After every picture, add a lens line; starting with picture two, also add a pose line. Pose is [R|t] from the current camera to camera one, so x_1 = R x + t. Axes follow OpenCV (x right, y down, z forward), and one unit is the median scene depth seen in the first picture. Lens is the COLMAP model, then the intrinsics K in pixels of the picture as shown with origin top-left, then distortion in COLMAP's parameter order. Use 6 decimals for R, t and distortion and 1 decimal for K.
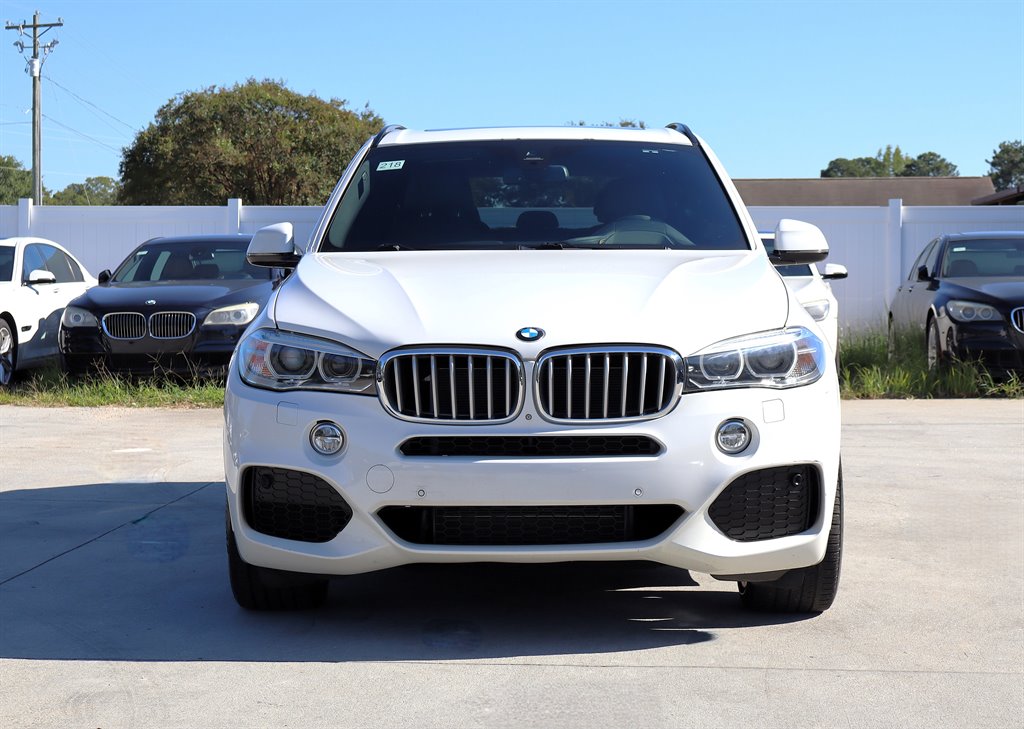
lens RADIAL K [[2302.9, 0, 486.0], [0, 2302.9, 364.8], [0, 0, 1]] dist [0.054224, -0.216228]
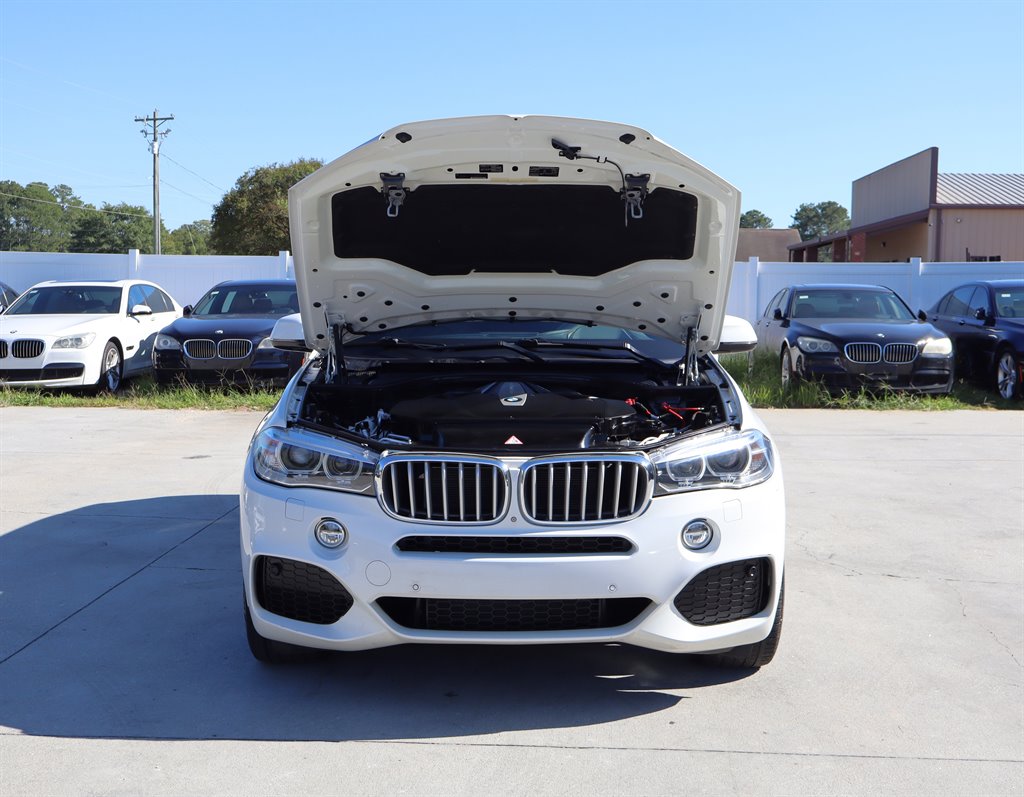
lens RADIAL K [[1445.0, 0, 510.5], [0, 1445.0, 413.4], [0, 0, 1]] dist [-0.009541, 0.058070]
pose [[0.999313, 0.005584, 0.036628, -0.008373], [-0.007647, 0.998378, 0.056411, -0.065226], [-0.036254, -0.056653, 0.997736, 0.308240]]
